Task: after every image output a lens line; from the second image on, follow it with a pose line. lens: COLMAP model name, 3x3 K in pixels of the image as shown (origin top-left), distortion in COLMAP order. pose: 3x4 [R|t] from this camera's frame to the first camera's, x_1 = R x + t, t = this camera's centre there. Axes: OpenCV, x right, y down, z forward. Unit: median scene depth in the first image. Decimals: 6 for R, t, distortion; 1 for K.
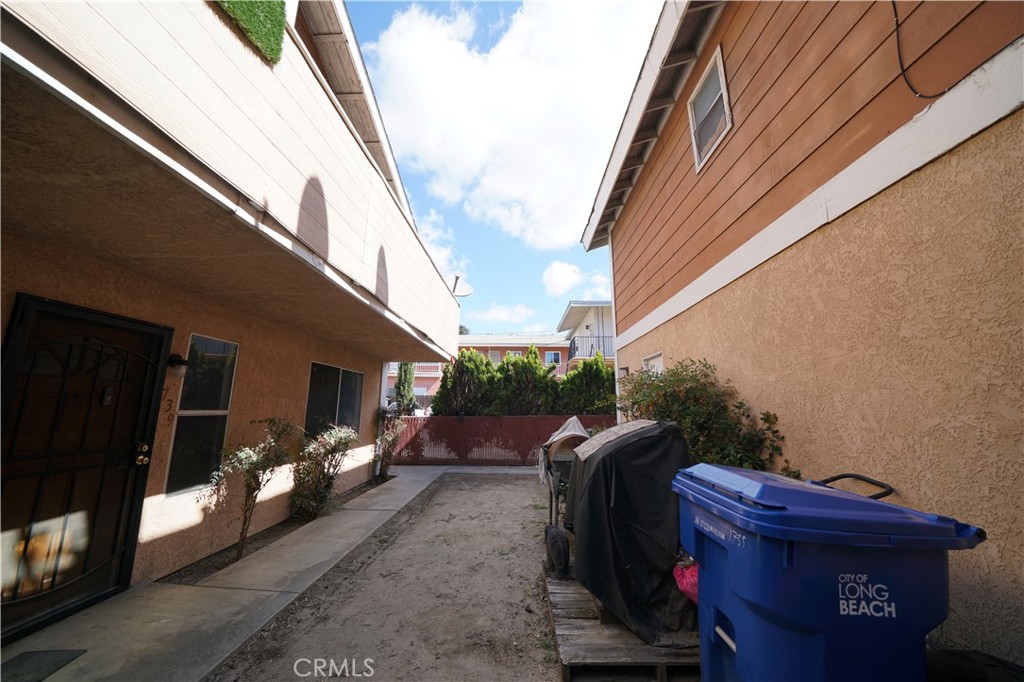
lens RADIAL K [[352.2, 0, 506.7], [0, 352.2, 339.2], [0, 0, 1]] dist [-0.022502, 0.001167]
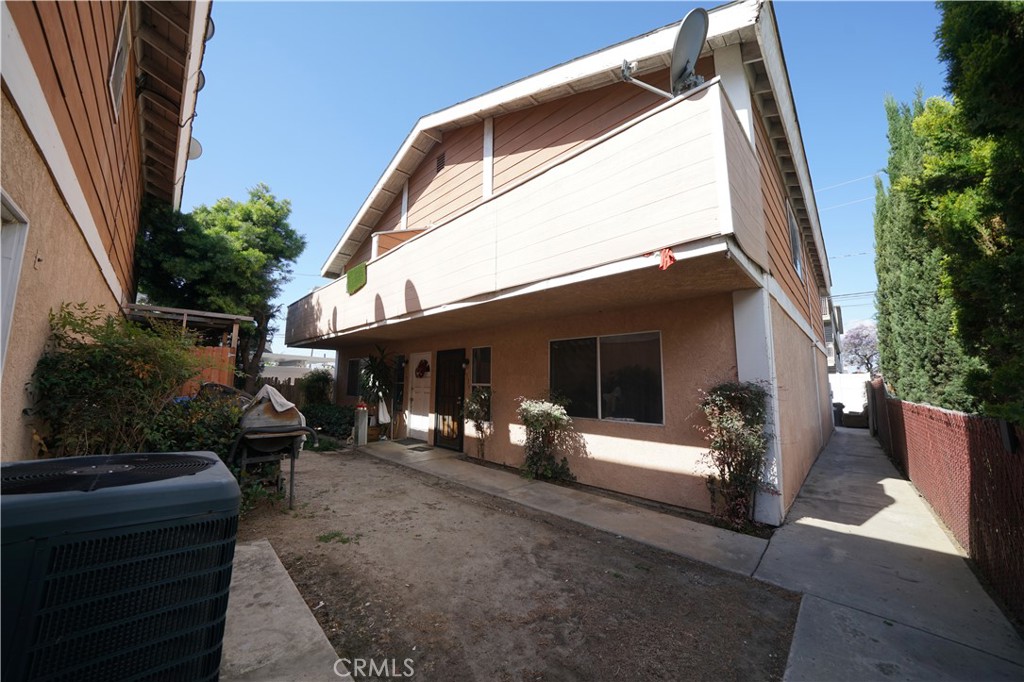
lens RADIAL K [[352.2, 0, 506.0], [0, 352.2, 337.0], [0, 0, 1]] dist [-0.022502, 0.001167]
pose [[-0.672474, -0.110833, -0.731775, 0.501493], [0.126322, 0.957028, -0.261035, 0.463746], [0.729261, -0.267979, -0.629576, 2.285187]]
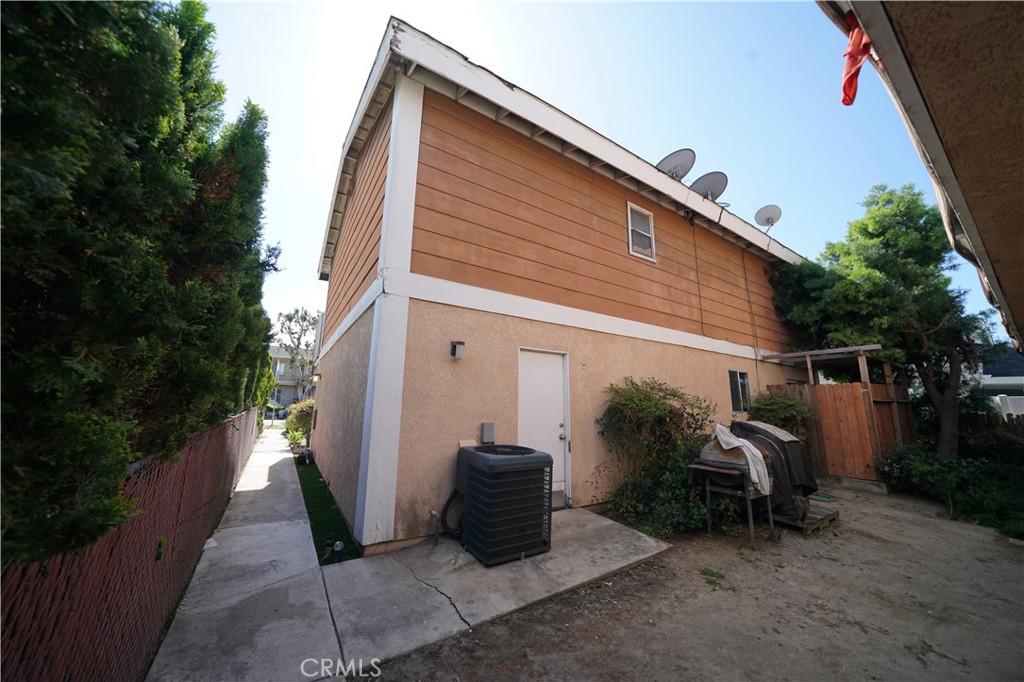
lens RADIAL K [[352.2, 0, 502.6], [0, 352.2, 338.0], [0, 0, 1]] dist [-0.022502, 0.001167]
pose [[-0.565094, 0.137173, 0.813543, -0.351719], [-0.180336, 0.941699, -0.284045, 0.435283], [-0.805076, -0.307224, -0.507411, 2.368759]]
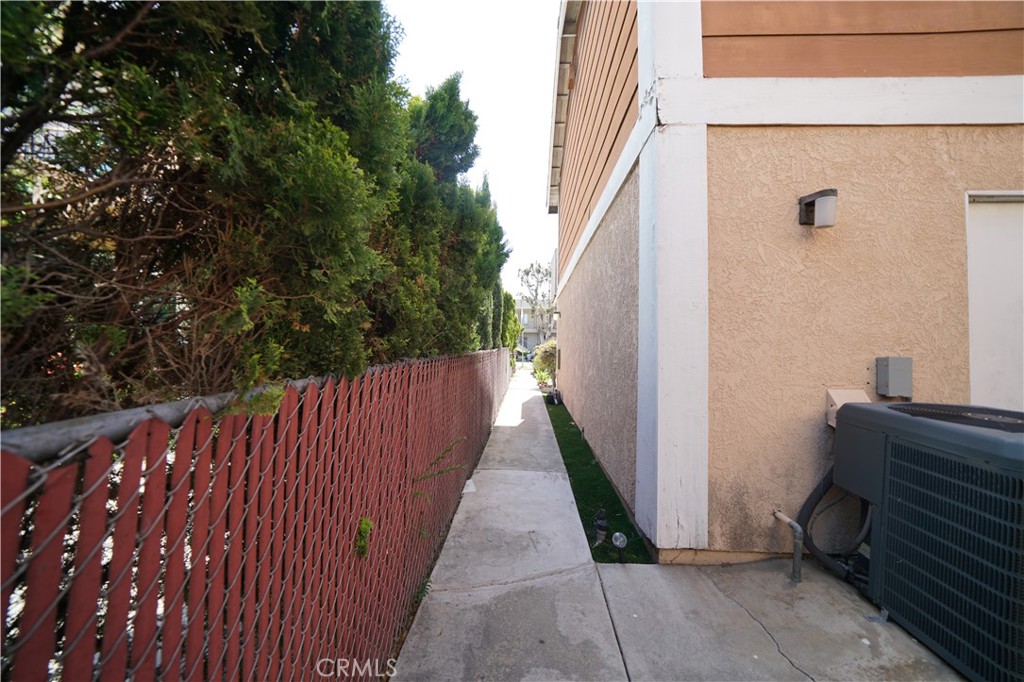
lens RADIAL K [[352.2, 0, 505.1], [0, 352.2, 340.8], [0, 0, 1]] dist [-0.022502, 0.001167]
pose [[0.023269, 0.011682, 0.999661, 0.117589], [-0.205340, 0.978668, -0.006657, 0.484102], [-0.978414, -0.205116, 0.025171, 2.325373]]
